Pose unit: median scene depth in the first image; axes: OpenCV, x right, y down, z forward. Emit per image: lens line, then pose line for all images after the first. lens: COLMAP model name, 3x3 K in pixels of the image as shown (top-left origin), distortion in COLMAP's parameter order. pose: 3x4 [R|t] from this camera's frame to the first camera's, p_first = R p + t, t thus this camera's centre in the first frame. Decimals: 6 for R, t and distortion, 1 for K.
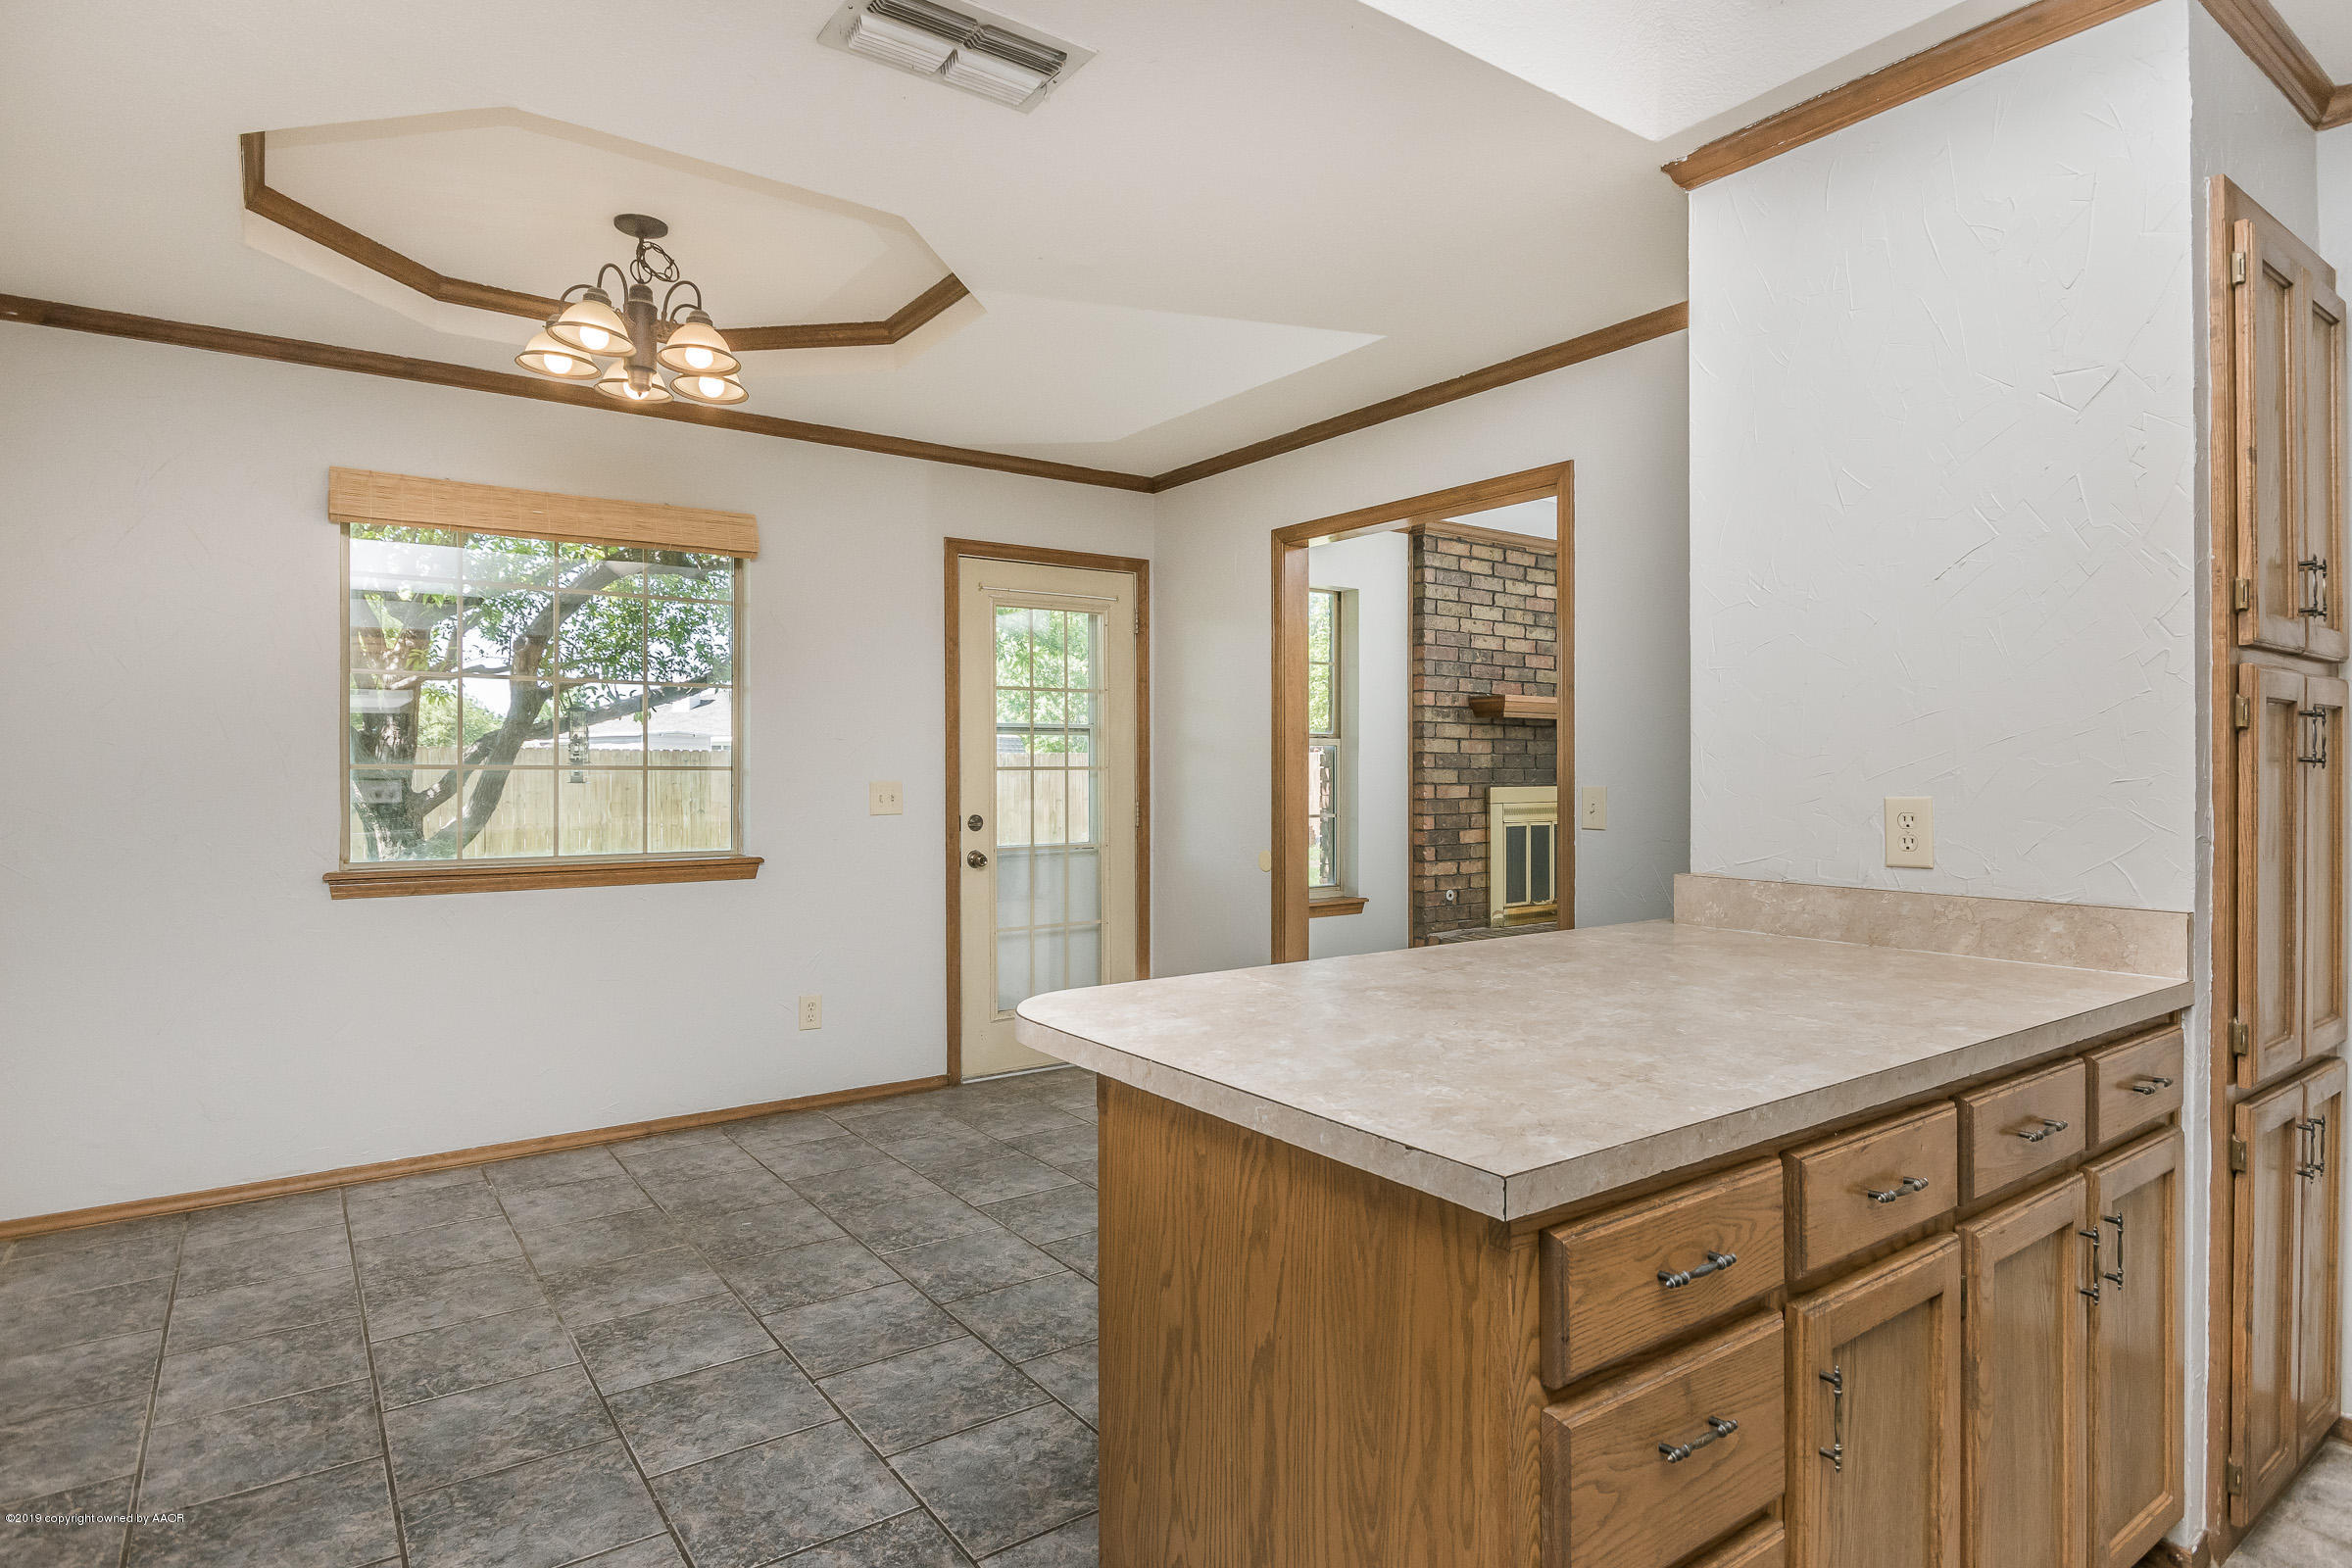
lens RADIAL K [[1255.9, 0, 1191.4], [0, 1255.9, 771.0], [0, 0, 1]] dist [0.005851, -0.005035]
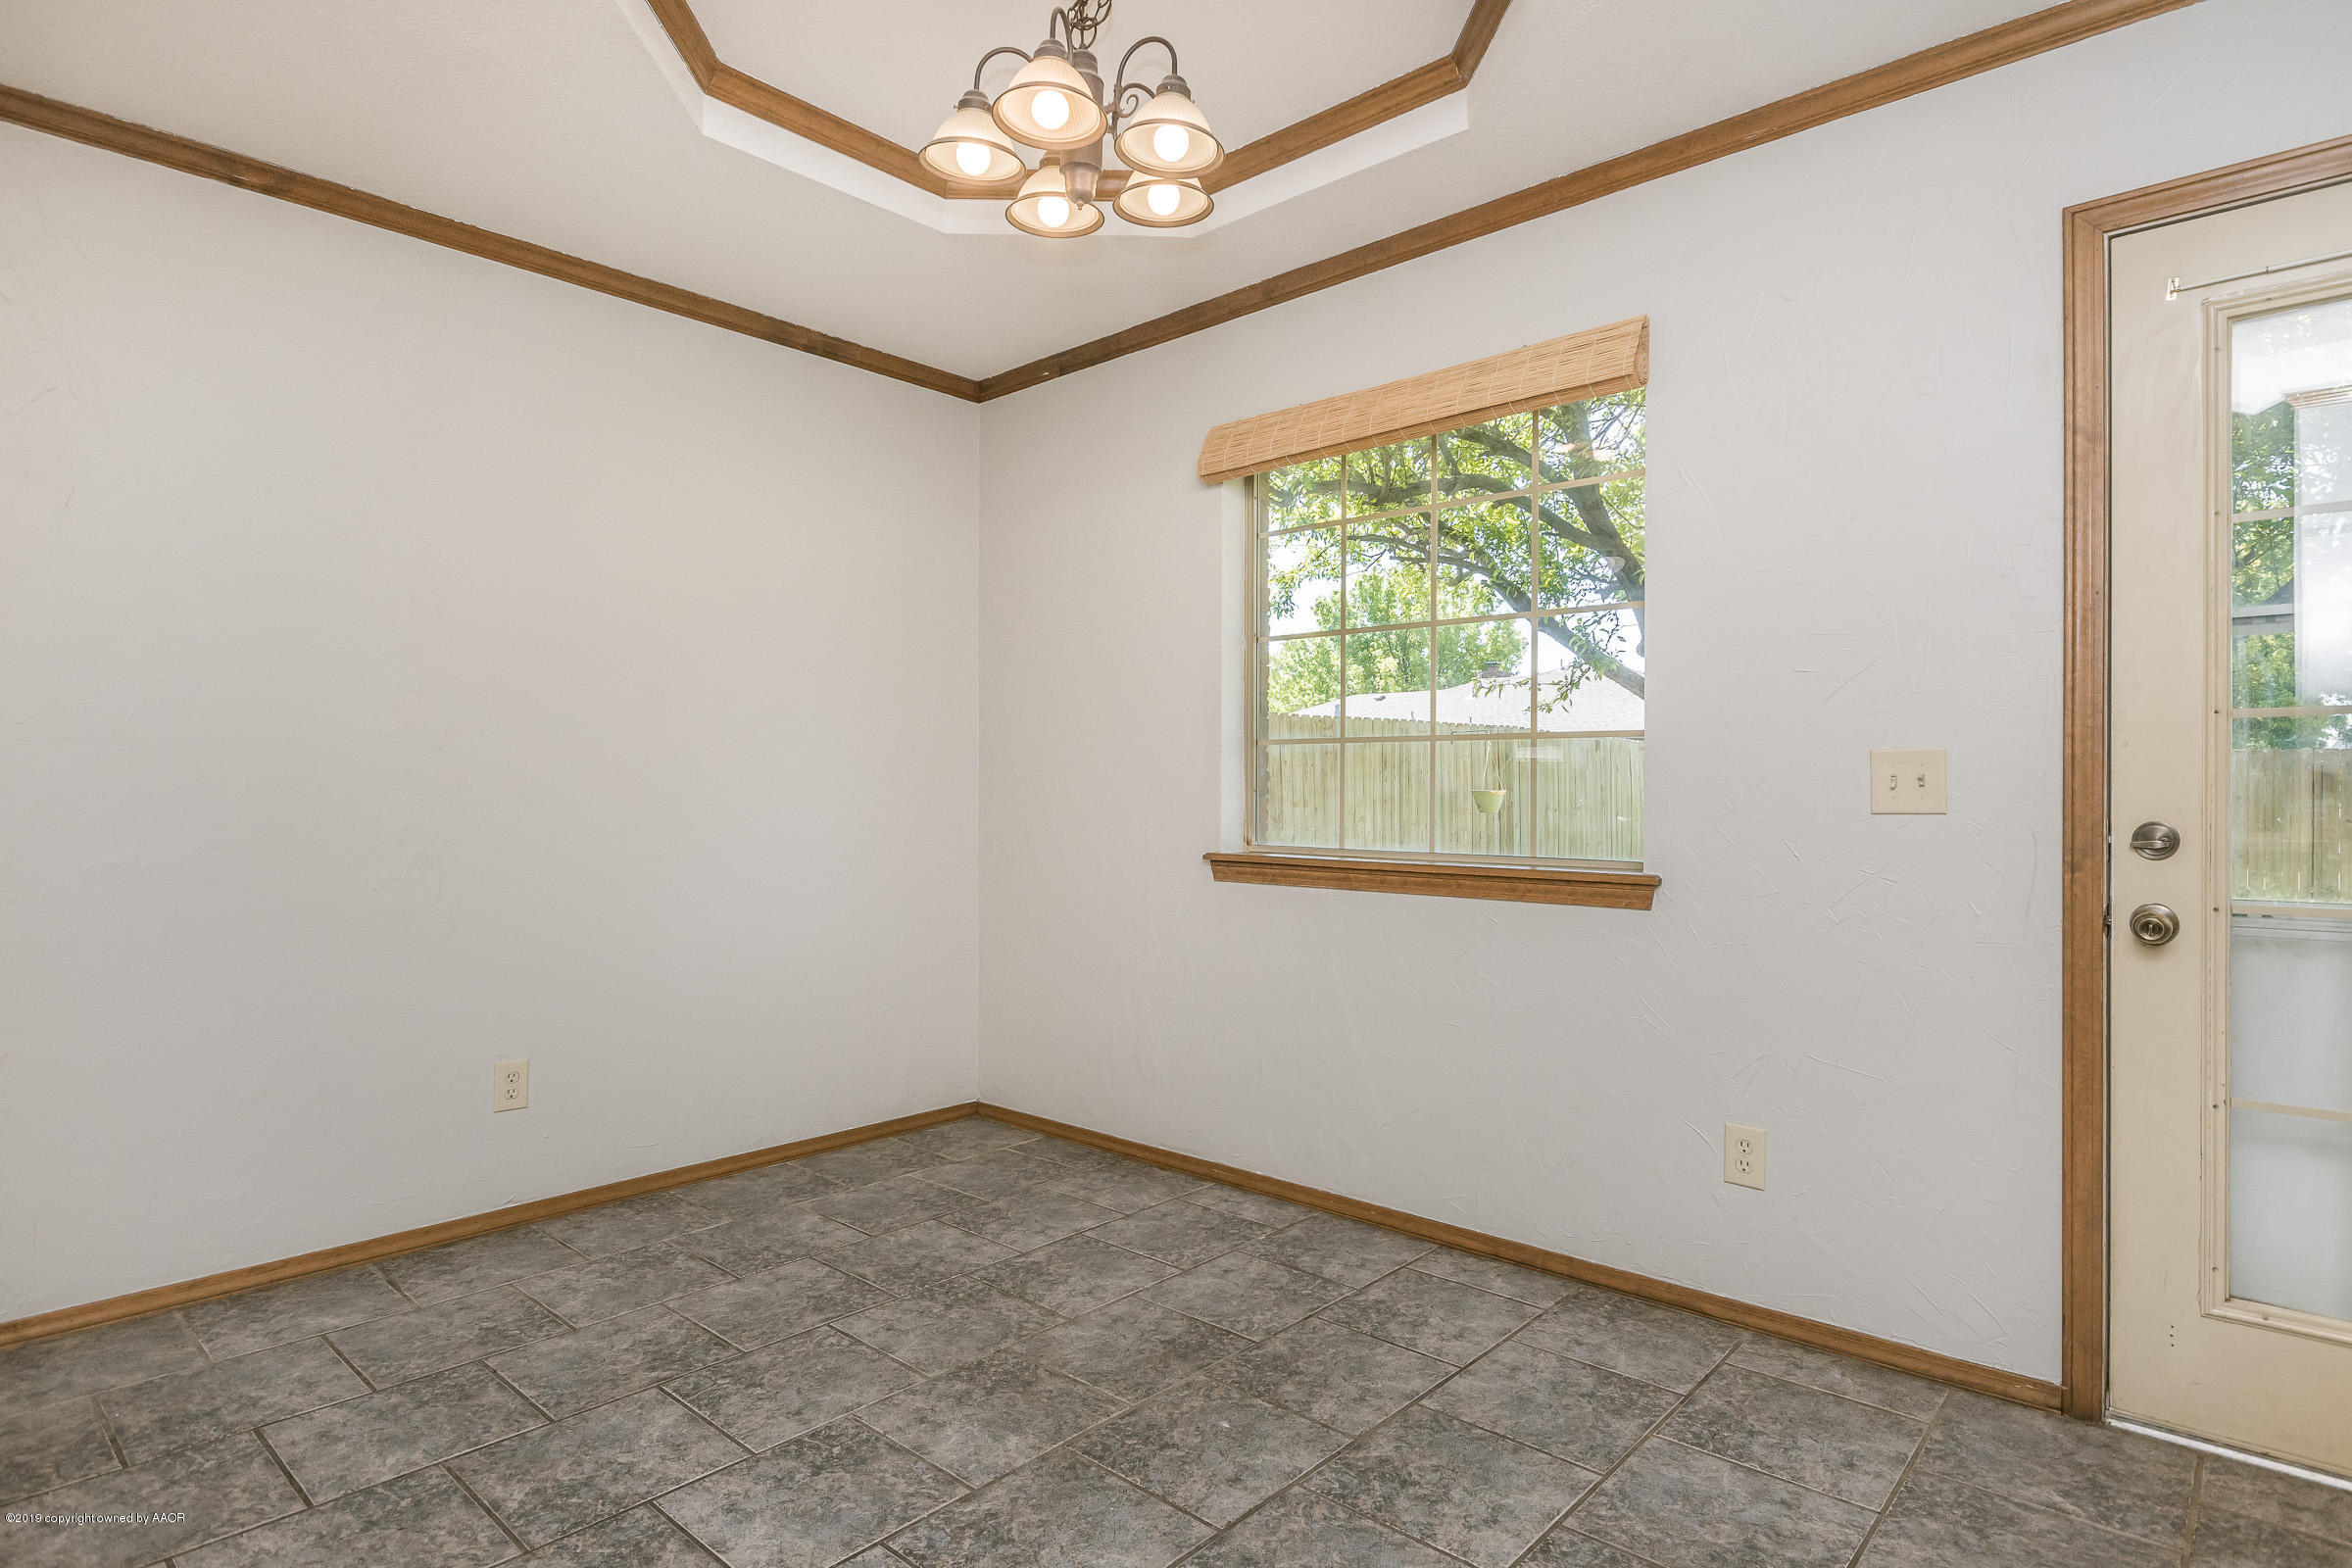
lens RADIAL K [[1255.9, 0, 1177.2], [0, 1255.9, 793.0], [0, 0, 1]] dist [0.005851, -0.005035]
pose [[0.197179, 0.005014, -0.980355, 0.217779], [-0.000509, 0.999987, 0.005012, 0.026723], [0.980367, -0.000489, 0.197179, 0.680792]]
